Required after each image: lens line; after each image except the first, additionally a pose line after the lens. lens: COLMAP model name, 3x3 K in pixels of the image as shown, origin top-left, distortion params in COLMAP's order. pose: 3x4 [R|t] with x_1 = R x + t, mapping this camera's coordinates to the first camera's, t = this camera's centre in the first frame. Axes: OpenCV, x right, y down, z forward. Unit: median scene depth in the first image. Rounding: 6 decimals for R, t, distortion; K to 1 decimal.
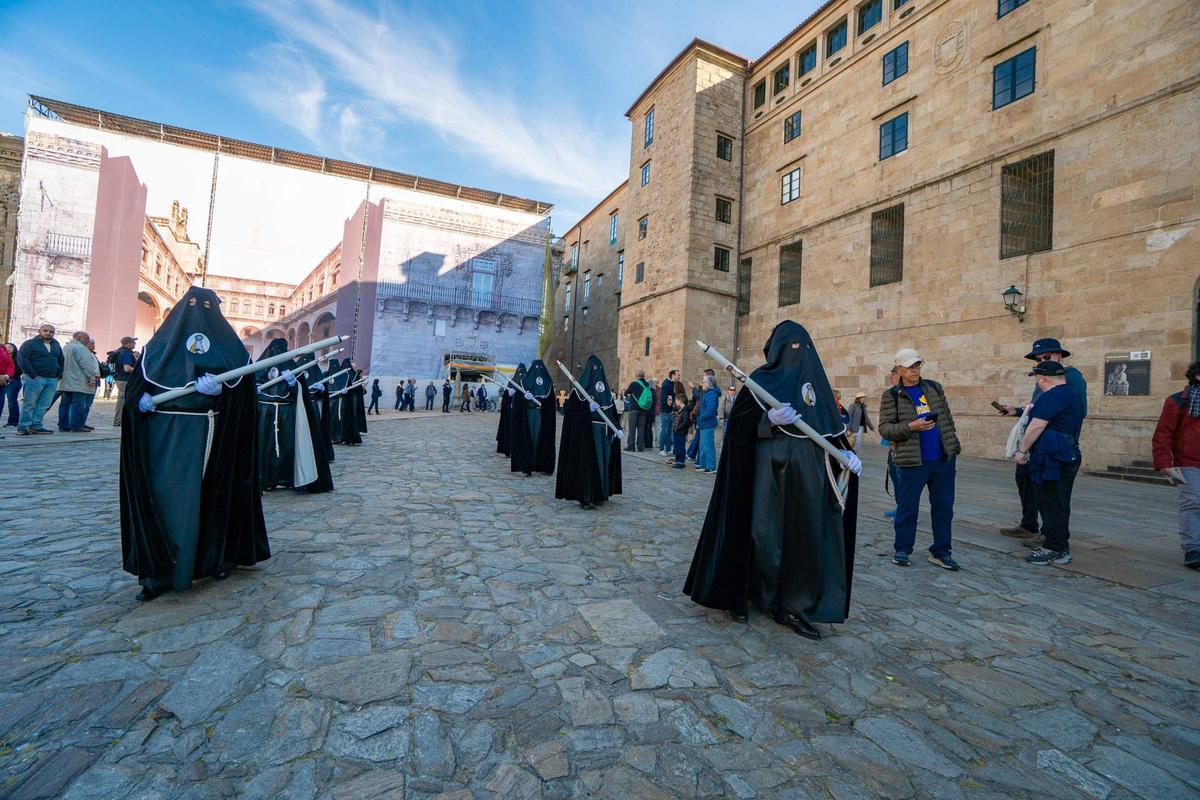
lens RADIAL K [[529.7, 0, 595.1], [0, 529.7, 399.9], [0, 0, 1]] dist [-0.064945, 0.024176]
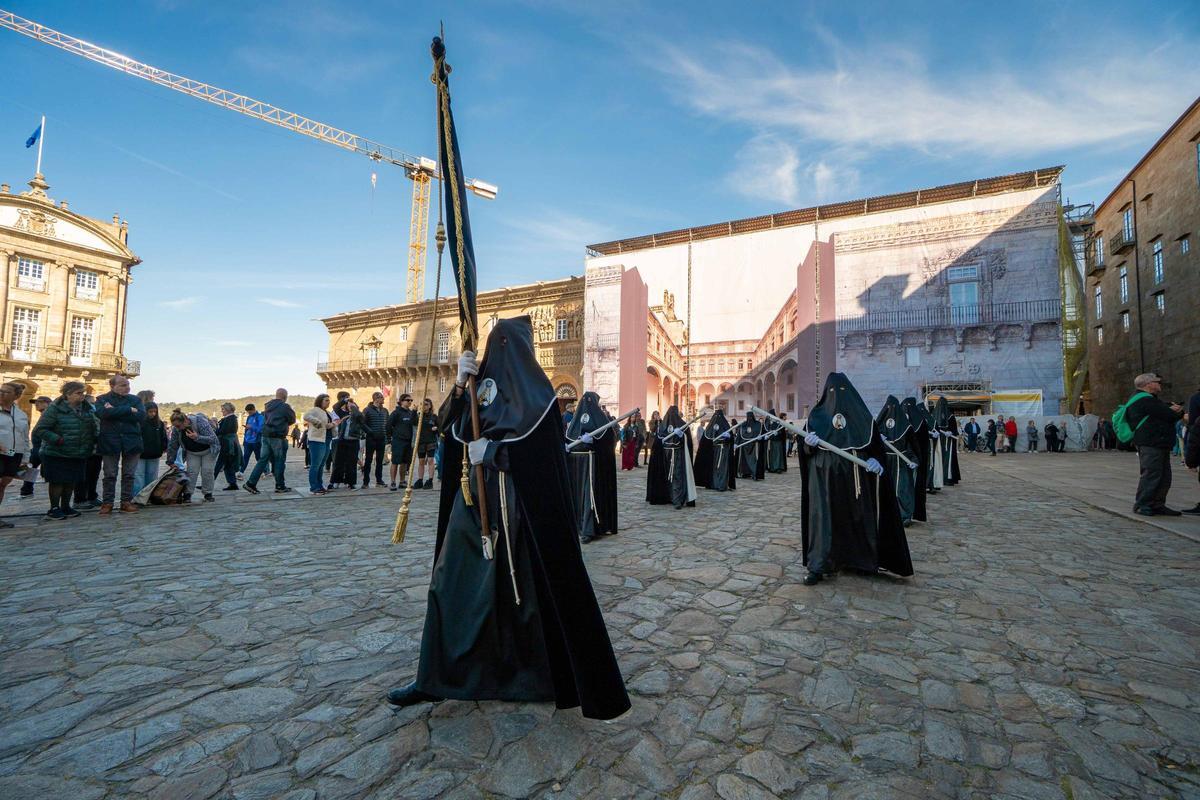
lens RADIAL K [[529.7, 0, 595.1], [0, 529.7, 399.9], [0, 0, 1]] dist [-0.064945, 0.024176]
pose [[0.617505, -0.104102, -0.779648, 0.050468], [0.035972, 0.993904, -0.104219, 0.003858], [0.785744, 0.036310, 0.617485, 0.087131]]
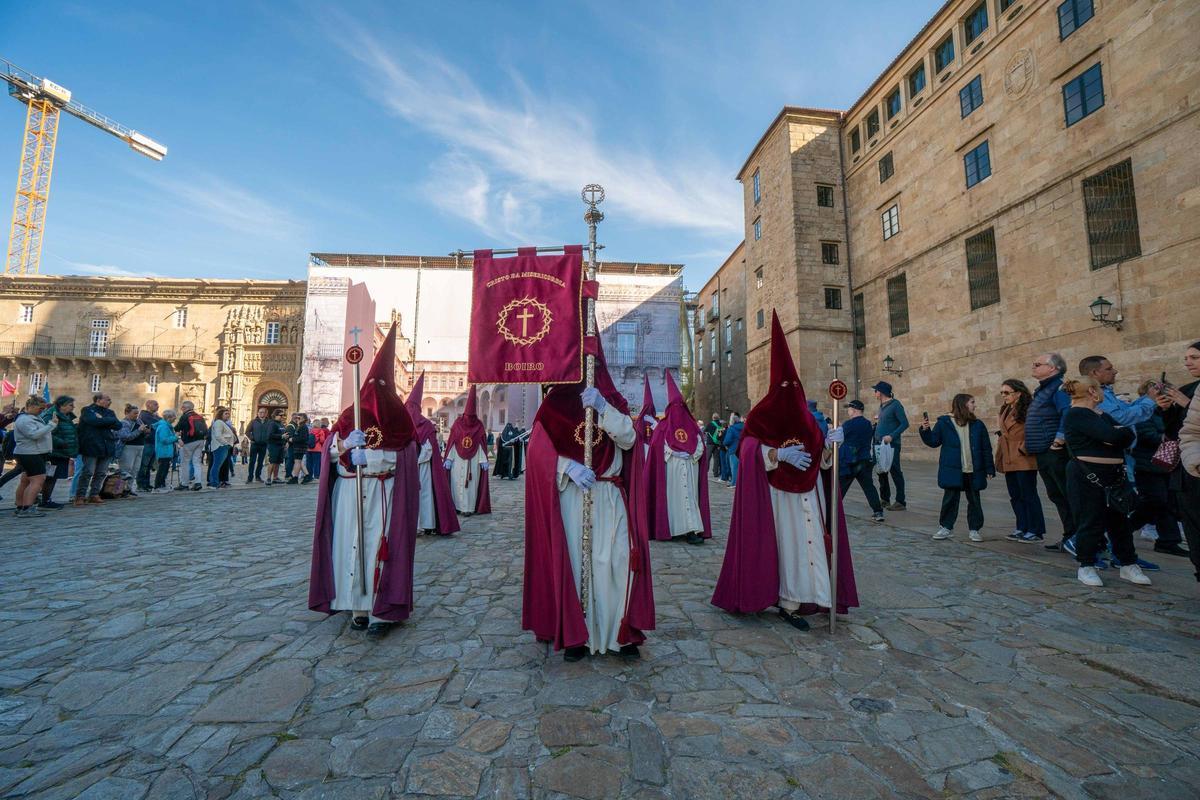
lens RADIAL K [[529.7, 0, 595.1], [0, 529.7, 399.9], [0, 0, 1]] dist [-0.064945, 0.024176]
pose [[0.947142, -0.084482, -0.309491, 0.087183], [0.057476, 0.993780, -0.095379, 0.008076], [0.315624, 0.072550, 0.946107, -0.121882]]
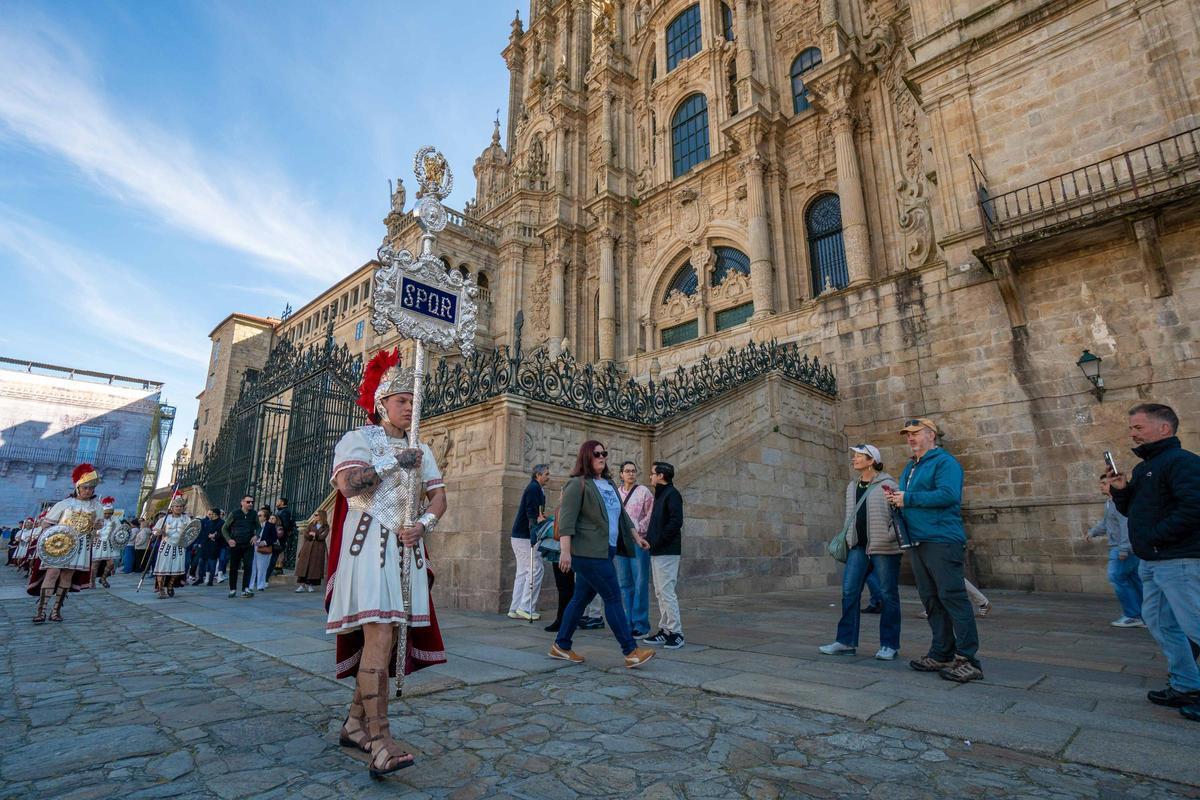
lens RADIAL K [[607.9, 0, 592.6], [0, 607.9, 401.8], [0, 0, 1]] dist [-0.048022, 0.025422]
pose [[0.926346, 0.027733, 0.375653, 0.490946], [0.049002, 0.979938, -0.193183, 0.016751], [-0.373474, 0.197362, 0.906403, -1.024625]]
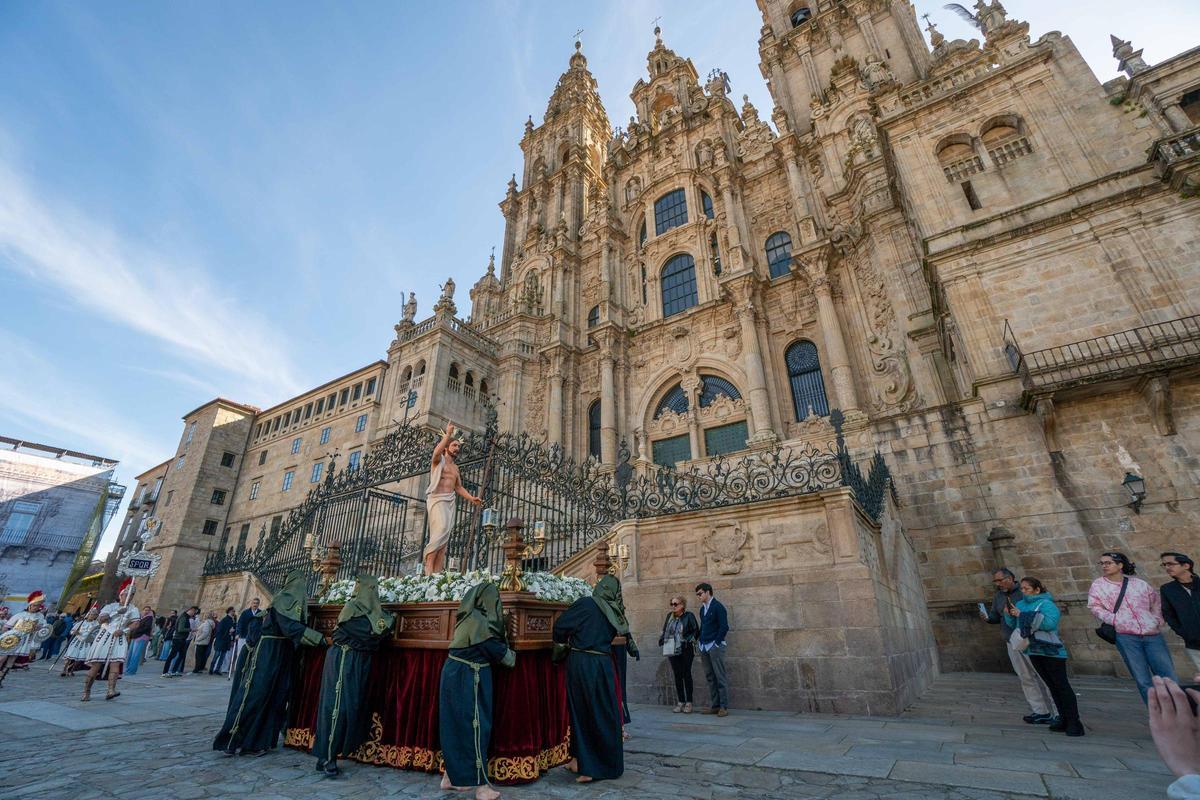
lens RADIAL K [[524.7, 0, 594.7], [0, 524.7, 401.8], [0, 0, 1]] dist [-0.062602, 0.021217]
pose [[0.838476, 0.167638, 0.518513, 0.326551], [0.043872, 0.927652, -0.370860, 0.005916], [-0.543169, 0.333705, 0.770459, -0.898030]]
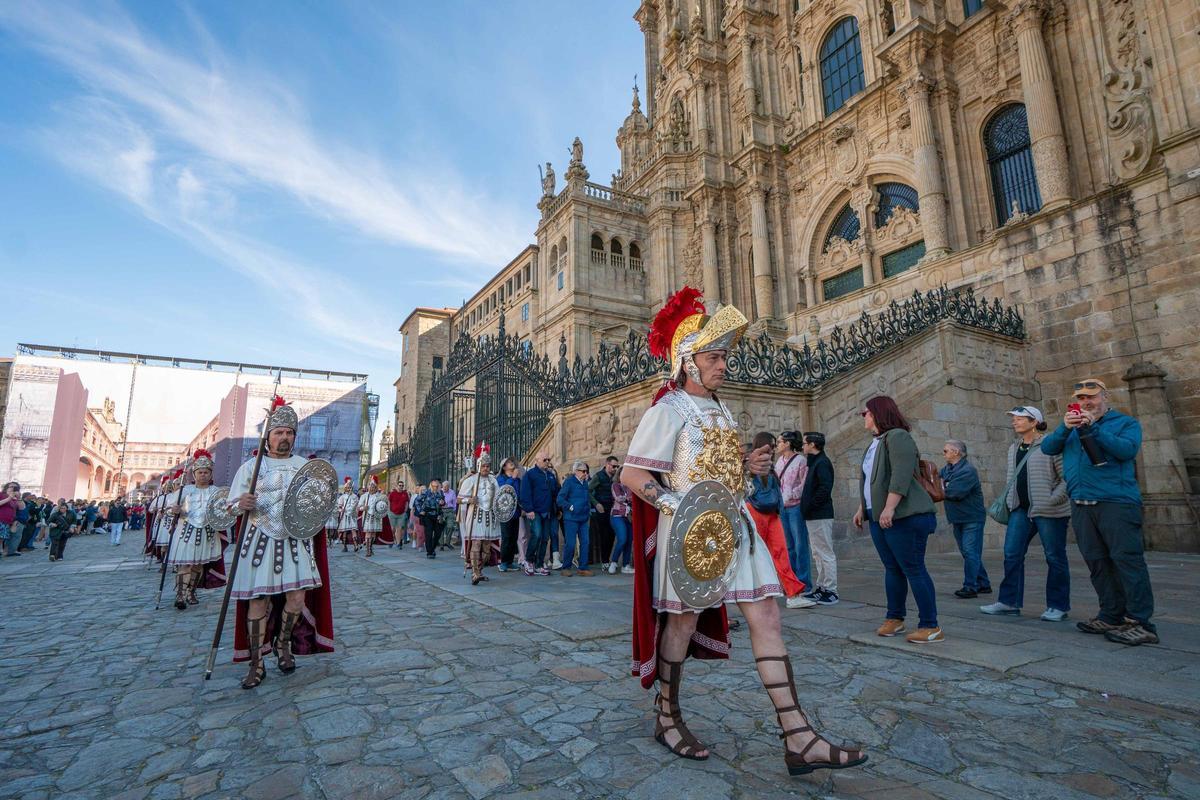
lens RADIAL K [[607.9, 0, 592.6], [0, 607.9, 401.8], [0, 0, 1]] dist [-0.048022, 0.025422]
pose [[0.991389, -0.057994, 0.117408, 0.488175], [0.075387, 0.985869, -0.149596, 0.014009], [-0.107074, 0.157159, 0.981752, -1.047549]]
